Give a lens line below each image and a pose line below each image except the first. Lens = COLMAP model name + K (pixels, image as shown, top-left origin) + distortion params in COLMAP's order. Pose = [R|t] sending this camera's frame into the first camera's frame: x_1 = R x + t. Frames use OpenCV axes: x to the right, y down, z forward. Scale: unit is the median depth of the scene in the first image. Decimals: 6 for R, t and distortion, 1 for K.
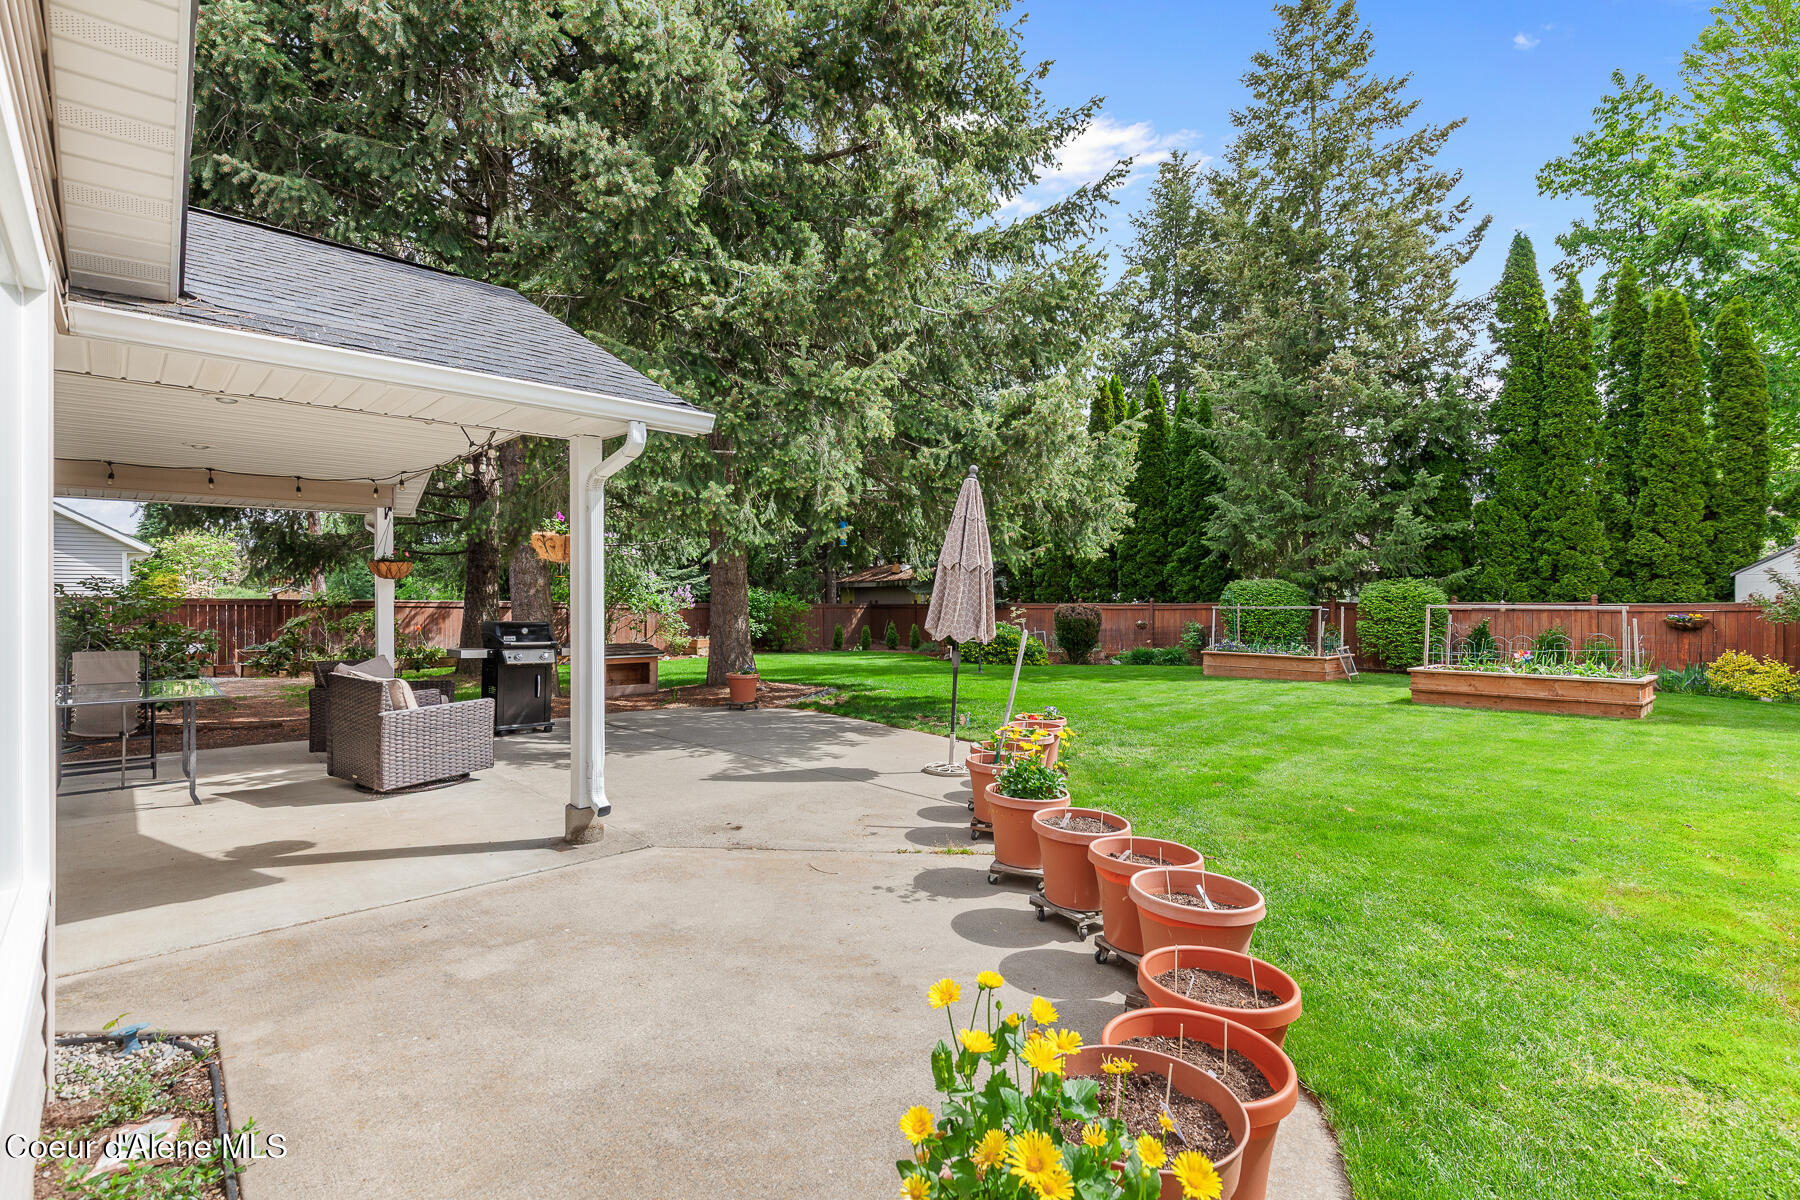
lens RADIAL K [[840.0, 0, 899.9], [0, 840.0, 592.4], [0, 0, 1]] dist [0.002651, 0.000889]
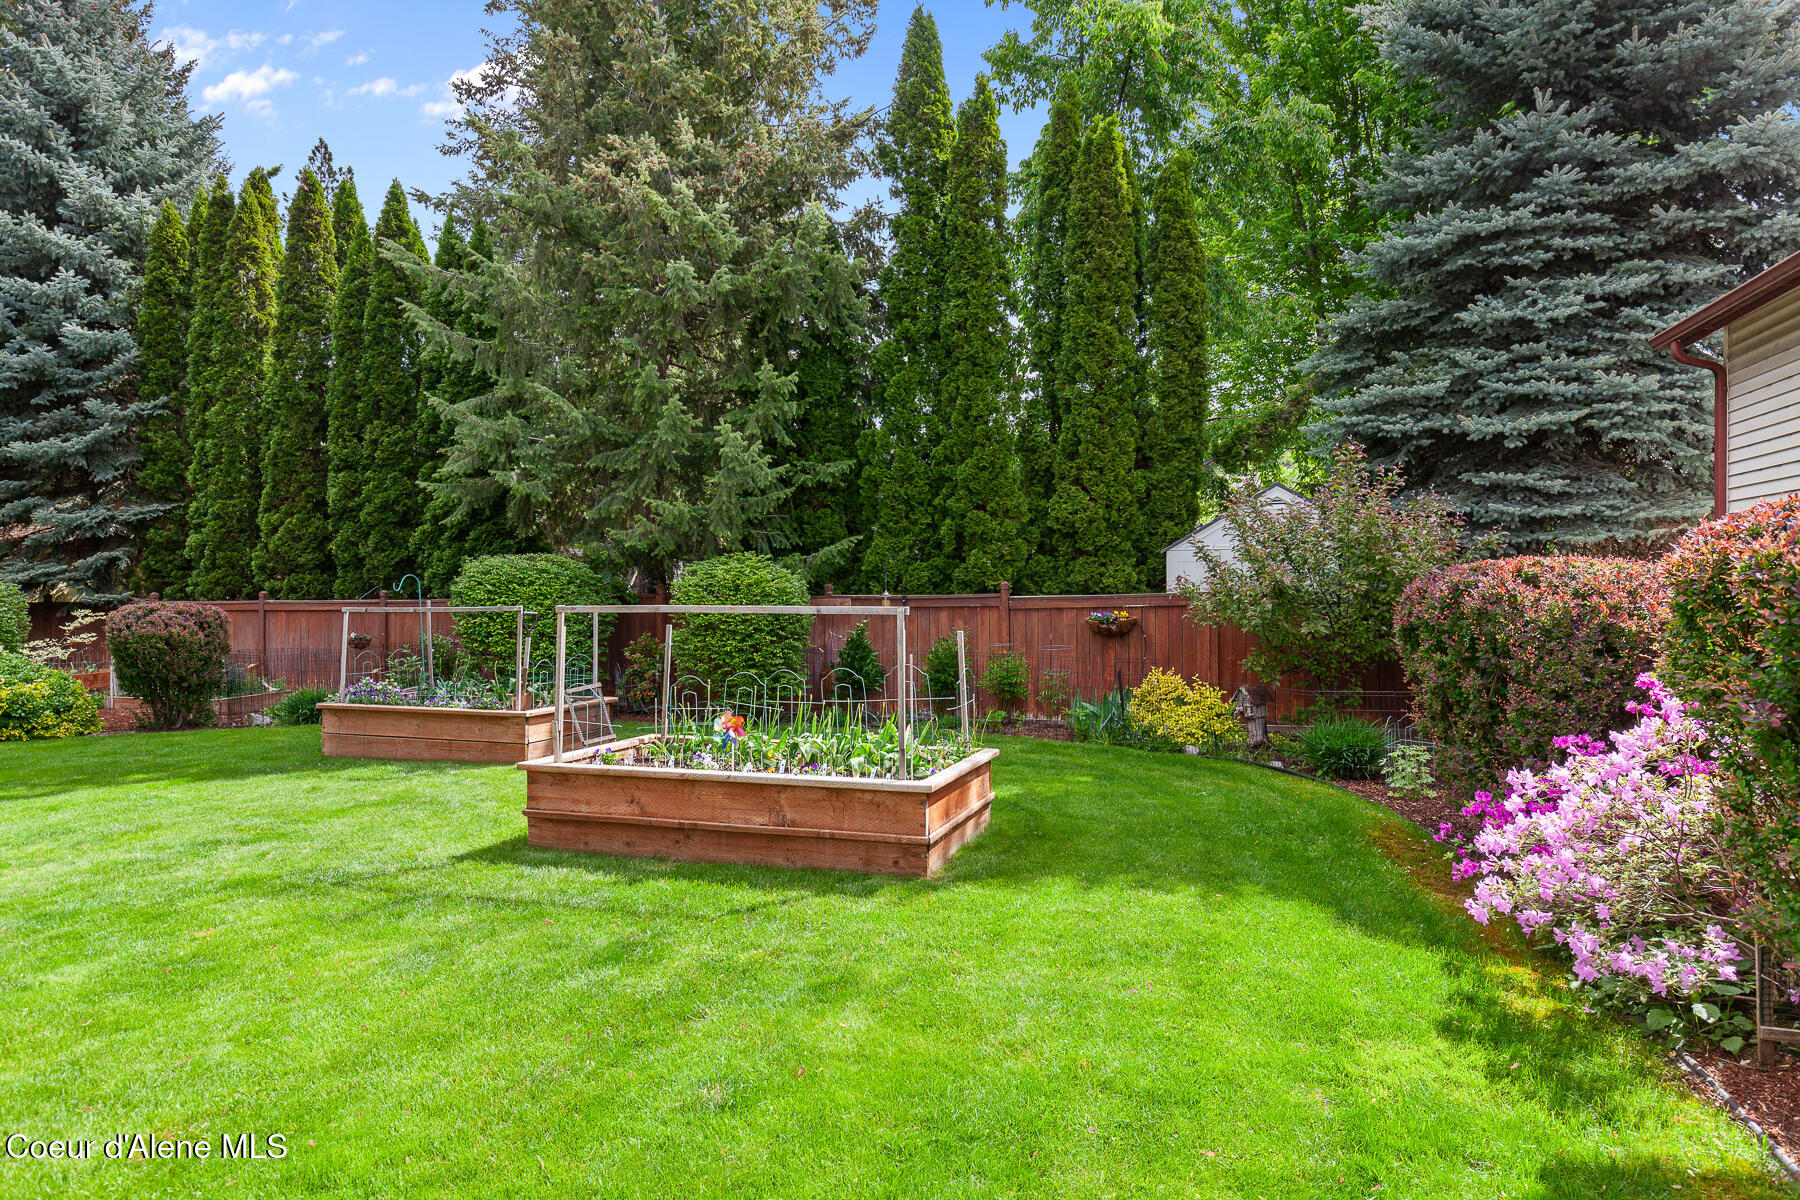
lens RADIAL K [[1066.7, 0, 905.4], [0, 1066.7, 598.1], [0, 0, 1]] dist [-0.002782, 0.001815]
pose [[0.880229, -0.009002, 0.474464, 0.386529], [0.001592, 0.999870, 0.016016, 0.002210], [-0.474546, -0.013343, 0.880129, 0.338387]]
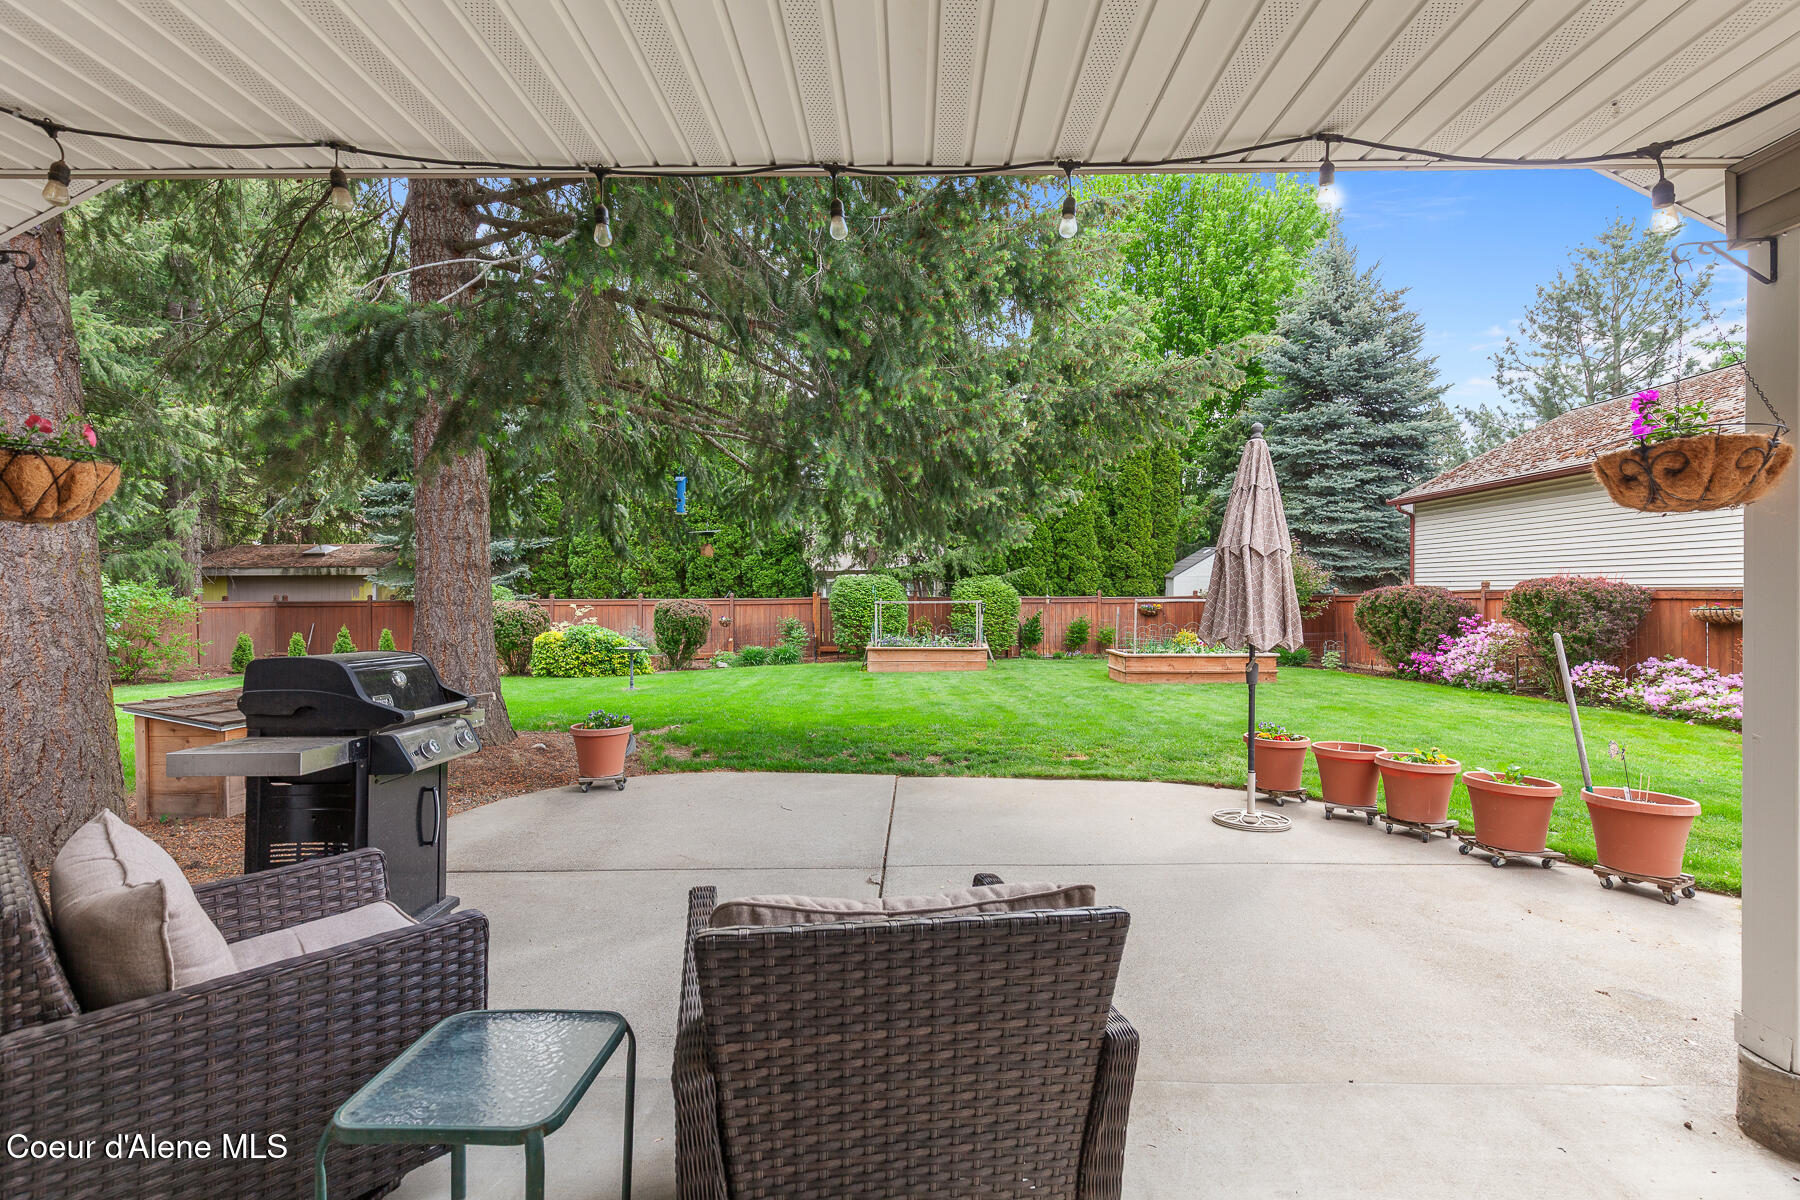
lens RADIAL K [[840.0, 0, 897.8], [0, 840.0, 595.6], [0, 0, 1]] dist [0.002651, 0.000889]
pose [[0.700650, -0.002429, 0.713501, -0.337320], [-0.004759, 0.999956, 0.008078, 0.001733], [-0.713490, -0.009055, 0.700607, 0.308058]]
